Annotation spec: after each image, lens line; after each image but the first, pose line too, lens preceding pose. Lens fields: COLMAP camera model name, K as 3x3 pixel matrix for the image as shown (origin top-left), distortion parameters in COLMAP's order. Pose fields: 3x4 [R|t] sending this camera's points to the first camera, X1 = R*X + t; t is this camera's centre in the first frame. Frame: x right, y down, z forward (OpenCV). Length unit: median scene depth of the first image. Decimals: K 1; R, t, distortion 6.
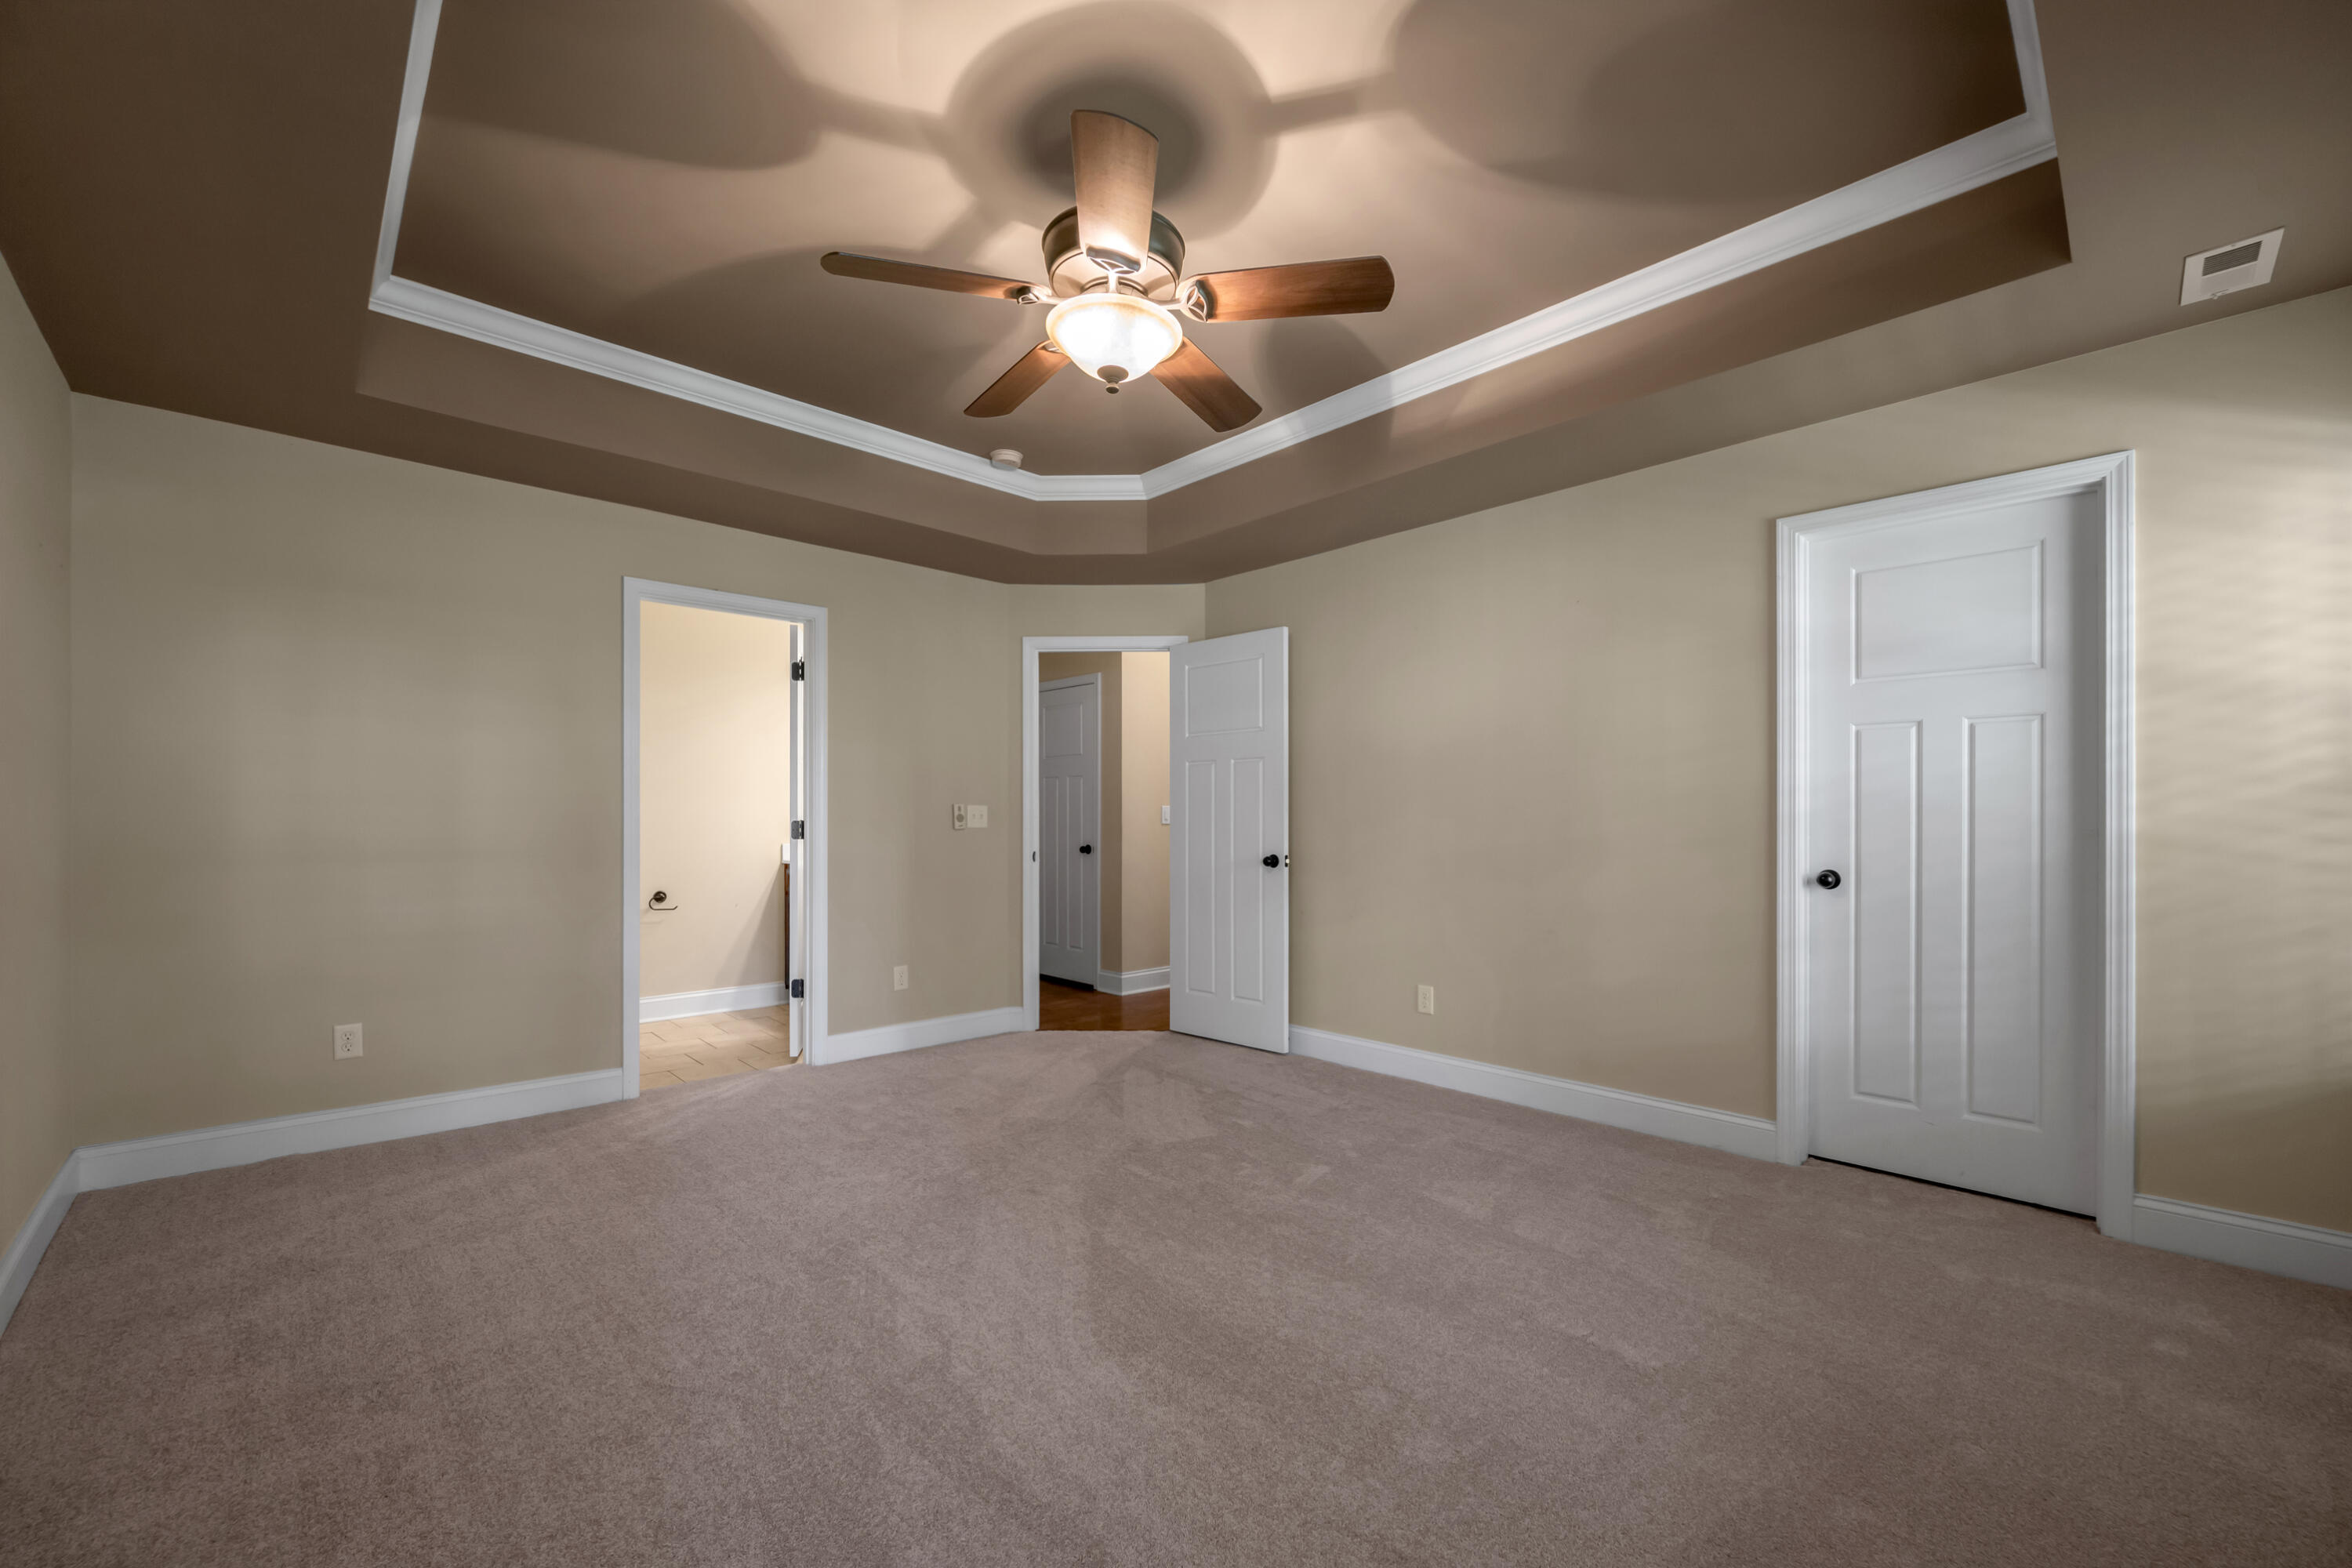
lens RADIAL K [[941.5, 0, 1212.2], [0, 941.5, 817.6], [0, 0, 1]] dist [-0.001379, 0.000015]
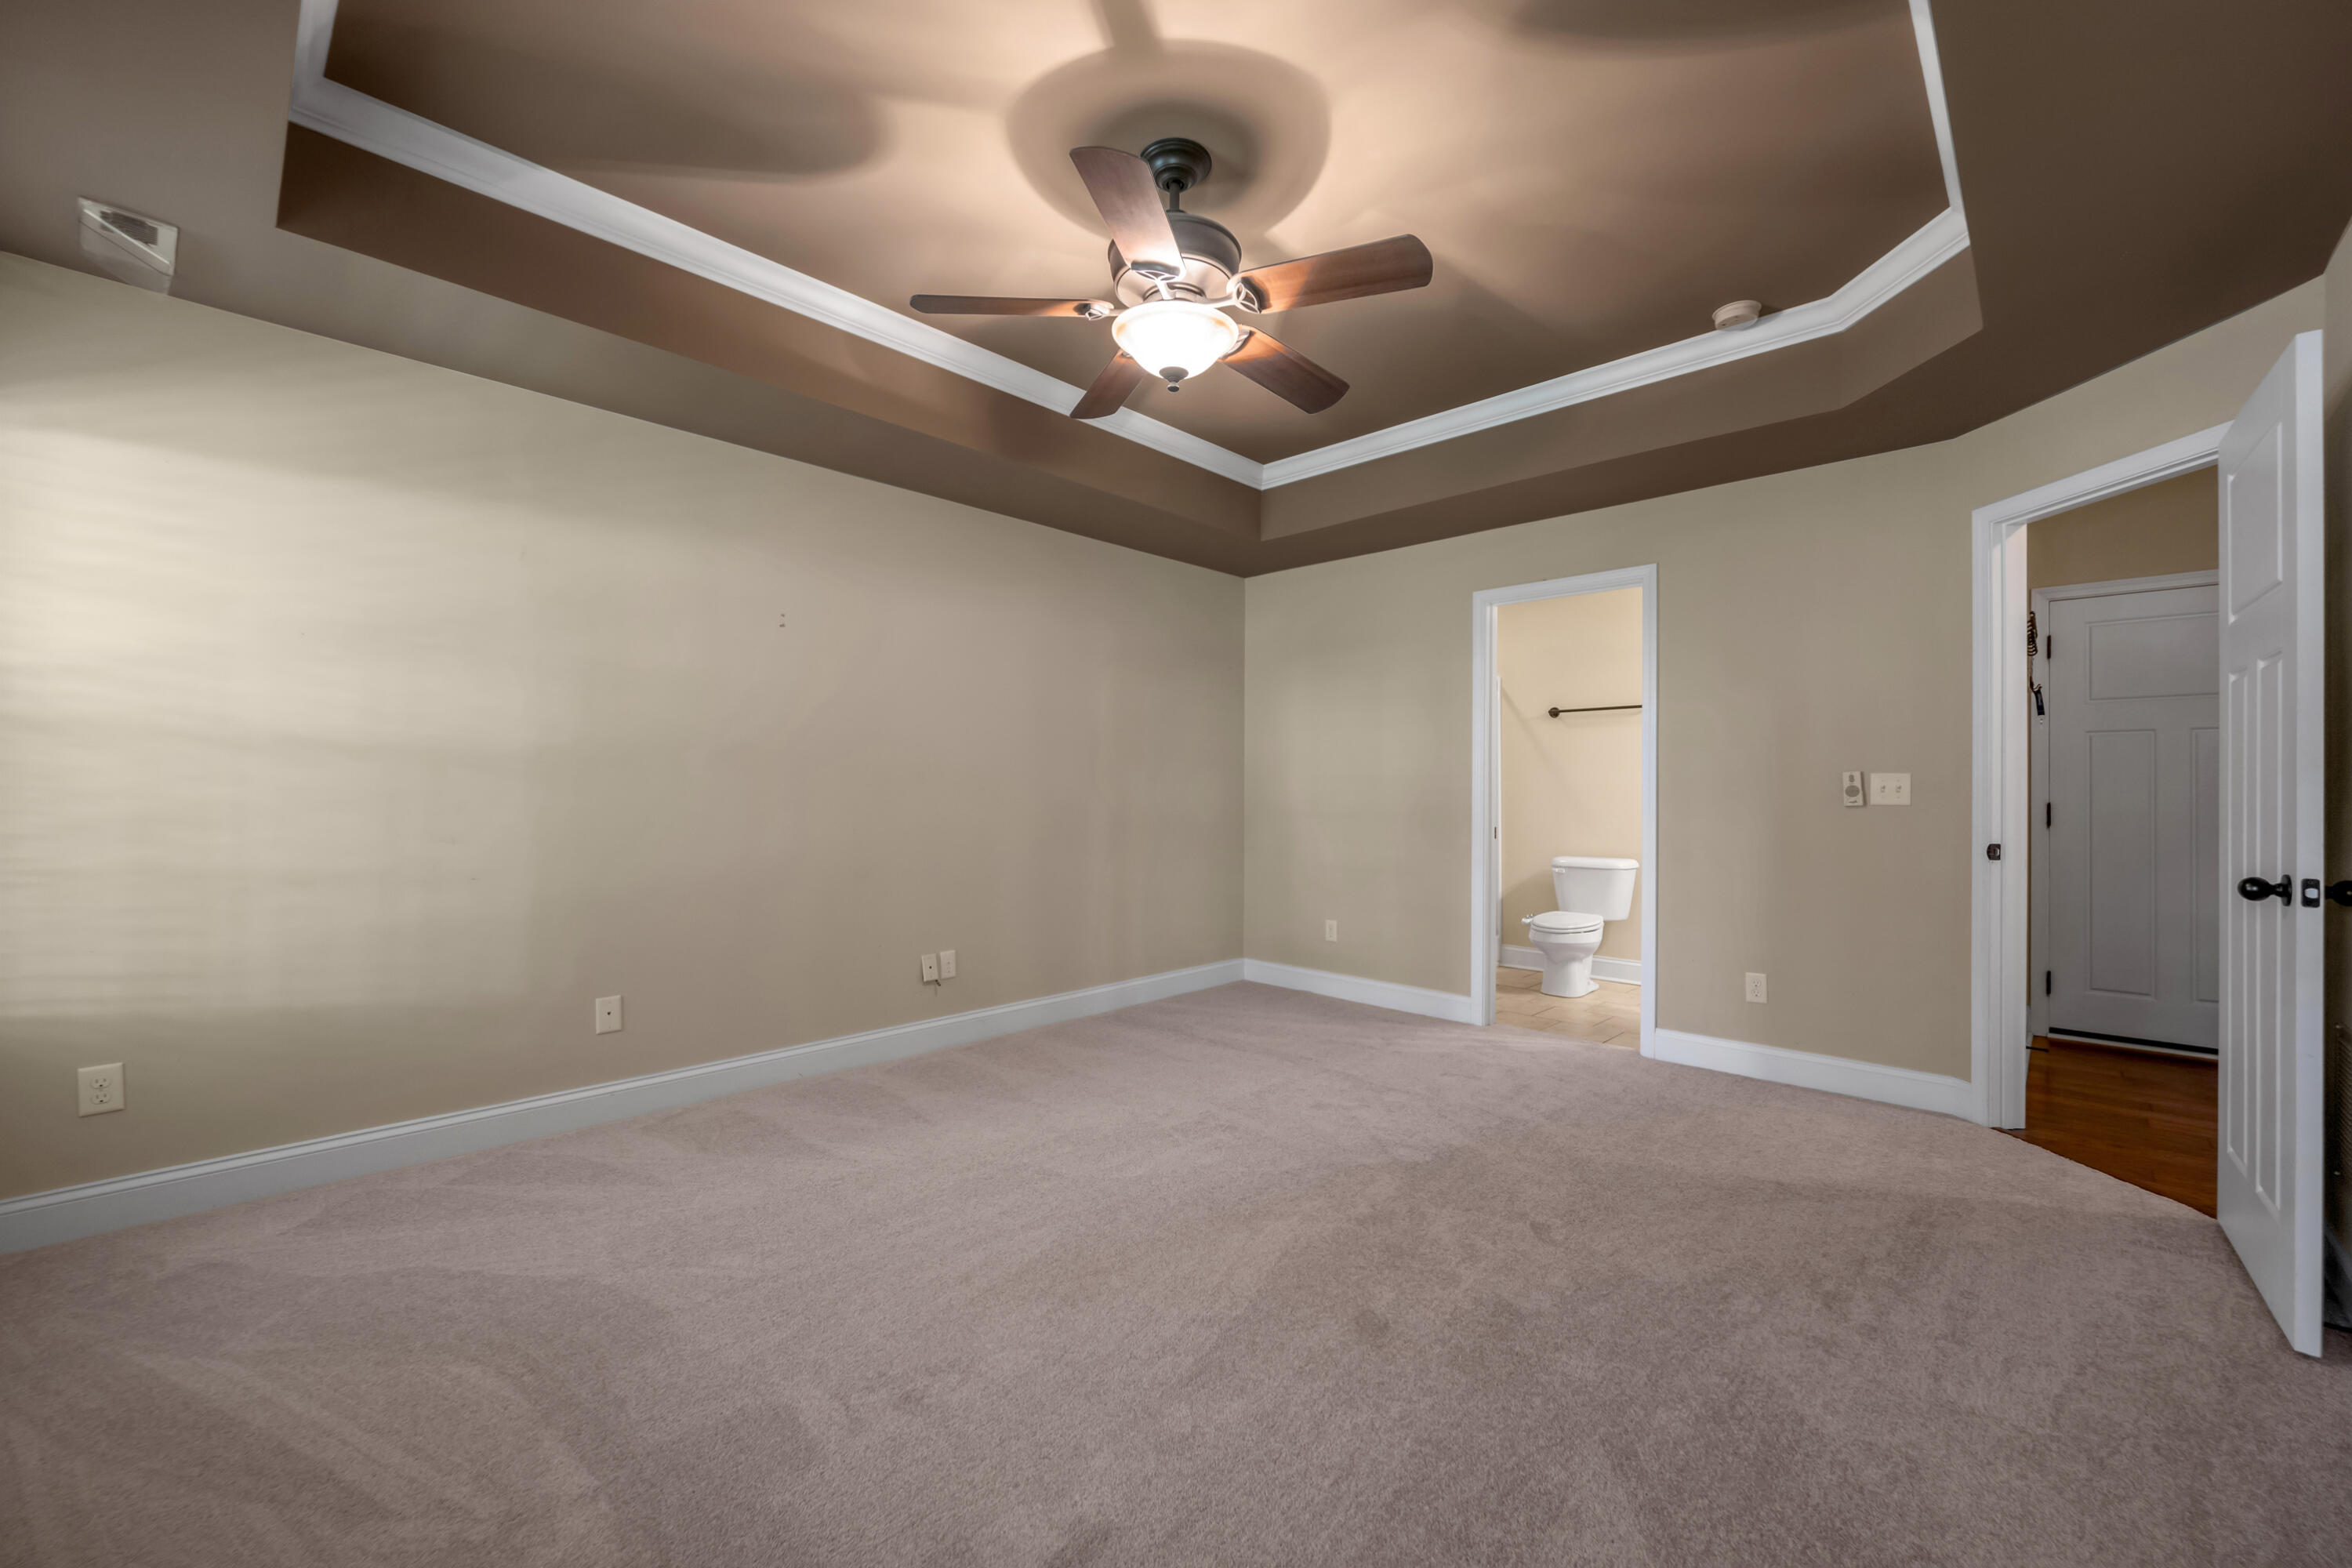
lens RADIAL K [[941.5, 0, 1184.0], [0, 941.5, 790.5], [0, 0, 1]] dist [-0.001379, 0.000015]
pose [[0.030827, -0.002317, -0.999522, 0.482842], [0.001902, 0.999996, -0.002260, 0.000478], [0.999523, -0.001831, 0.030831, 0.492839]]
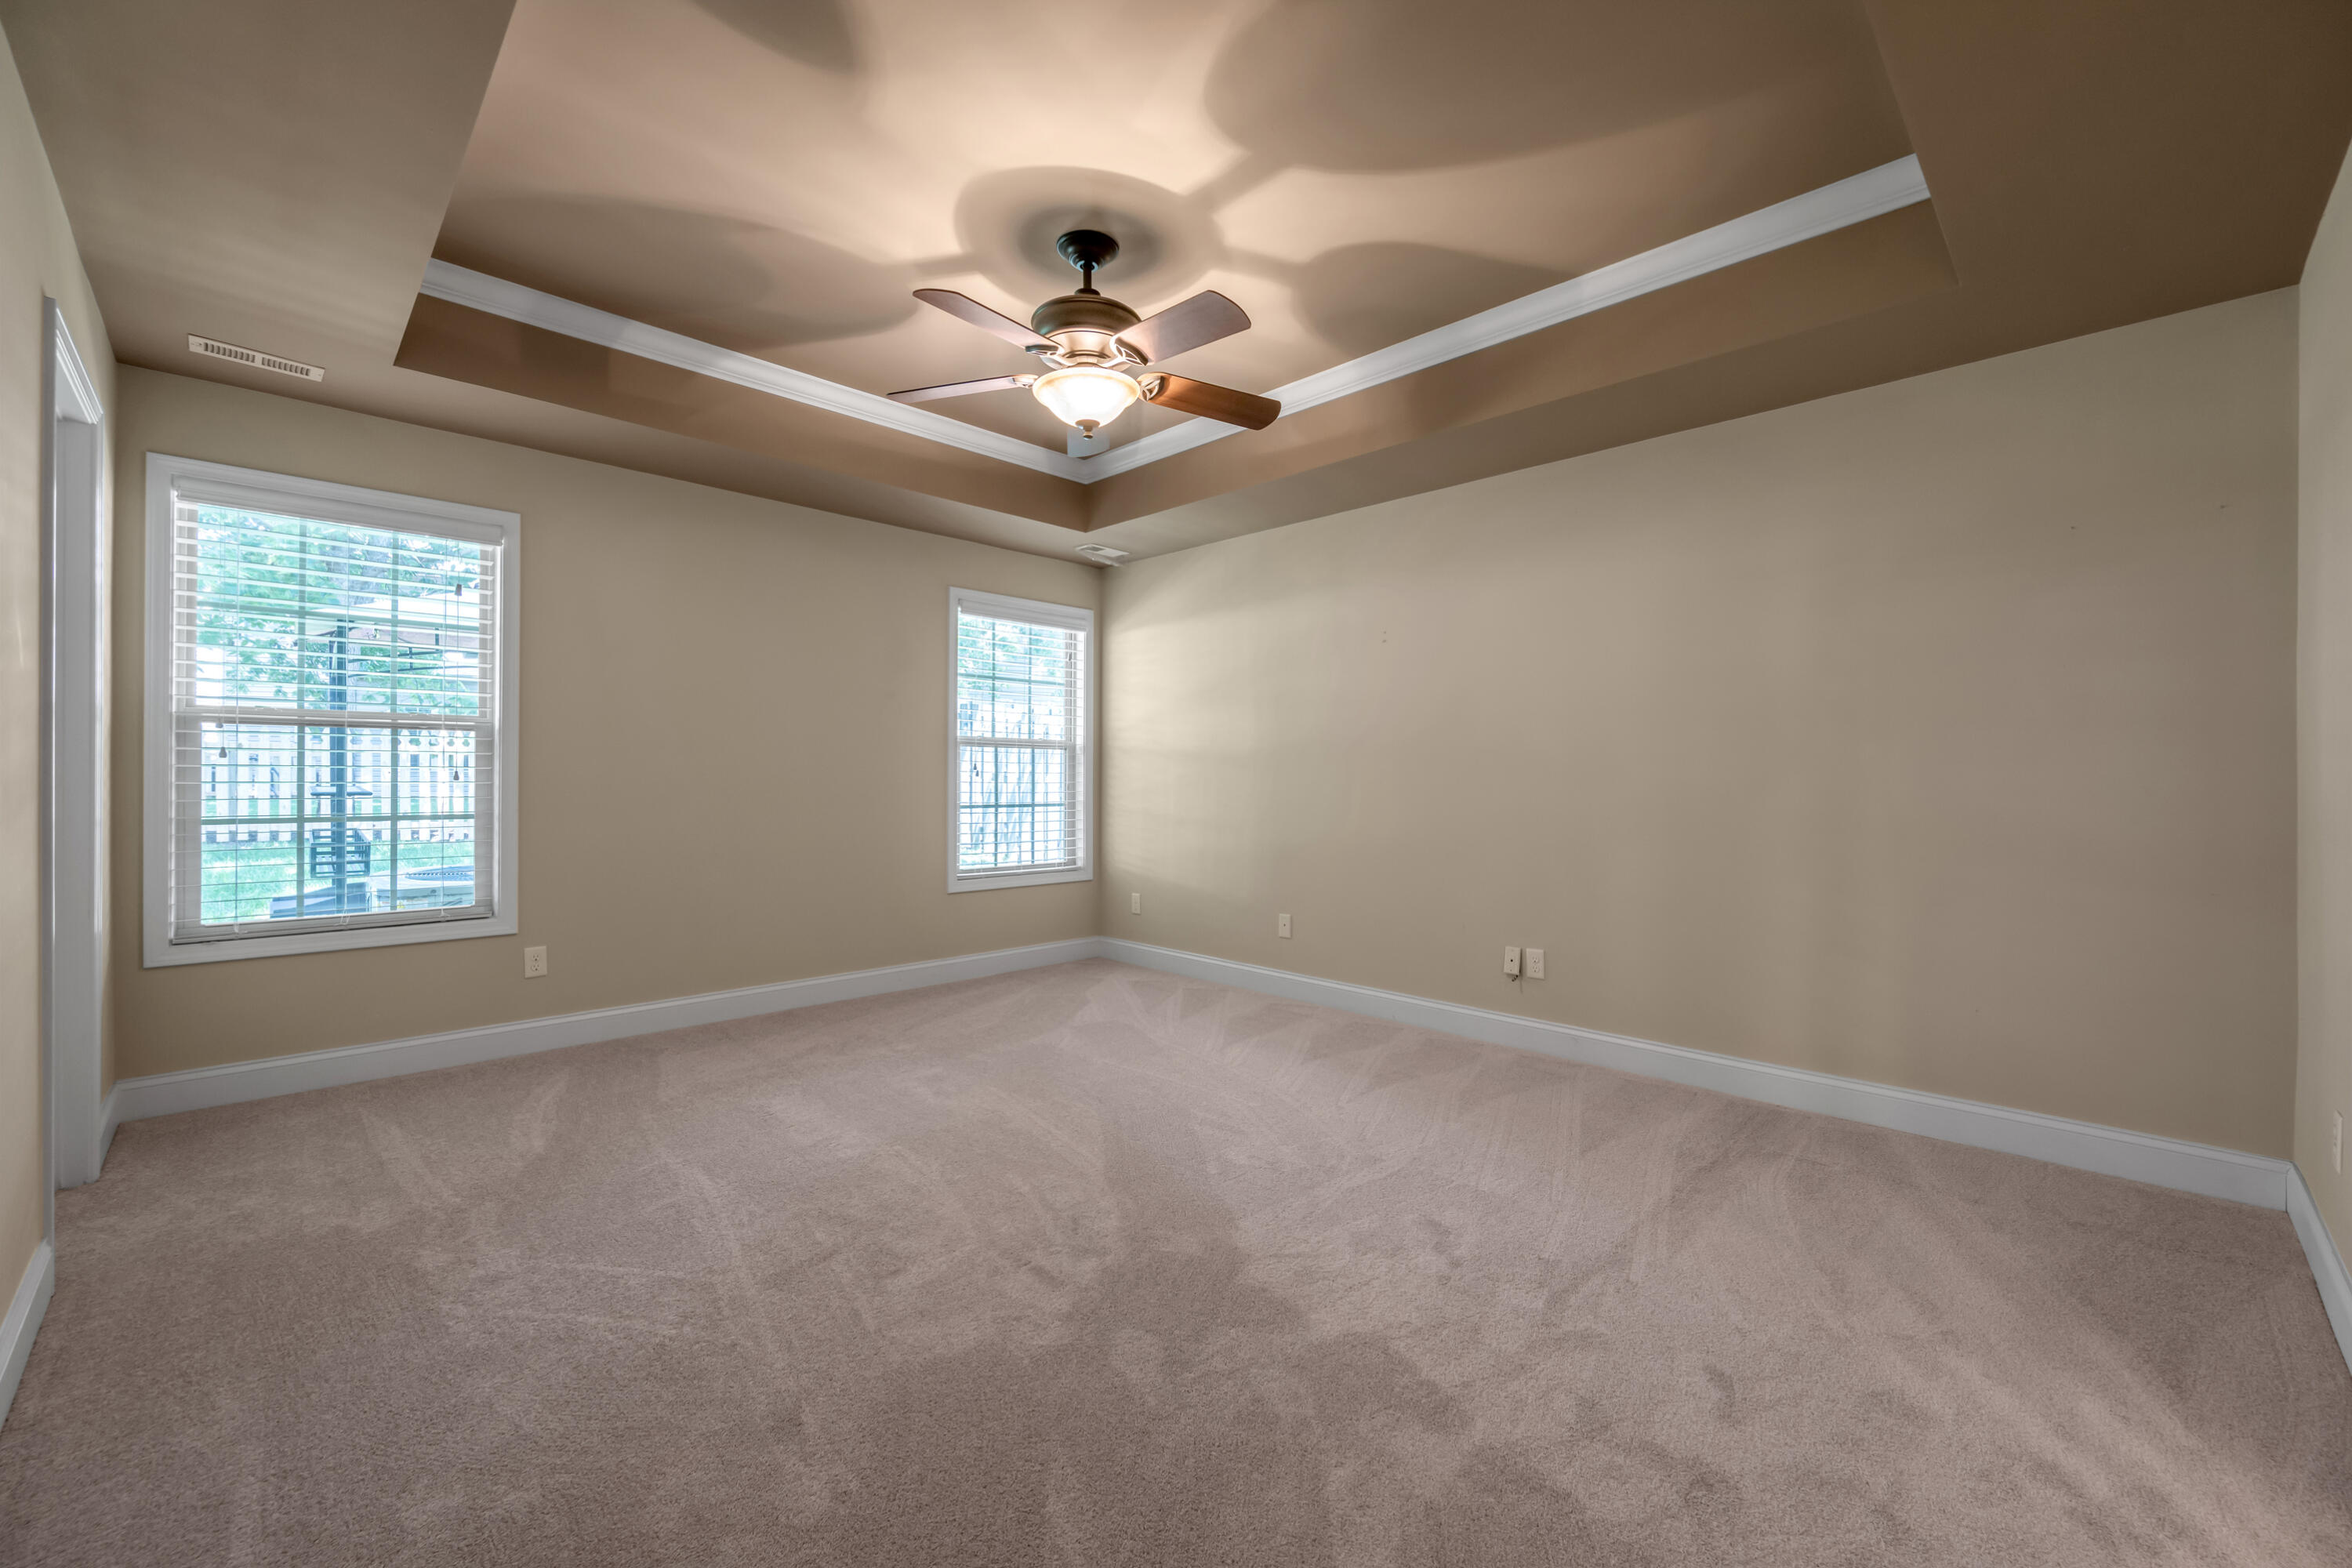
lens RADIAL K [[941.5, 0, 1191.4], [0, 941.5, 785.0], [0, 0, 1]] dist [-0.001379, 0.000015]
pose [[-0.999969, -0.000115, -0.007837, -0.116102], [-0.000176, 0.999970, 0.007730, -0.001565], [0.007836, 0.007731, -0.999939, 1.139508]]
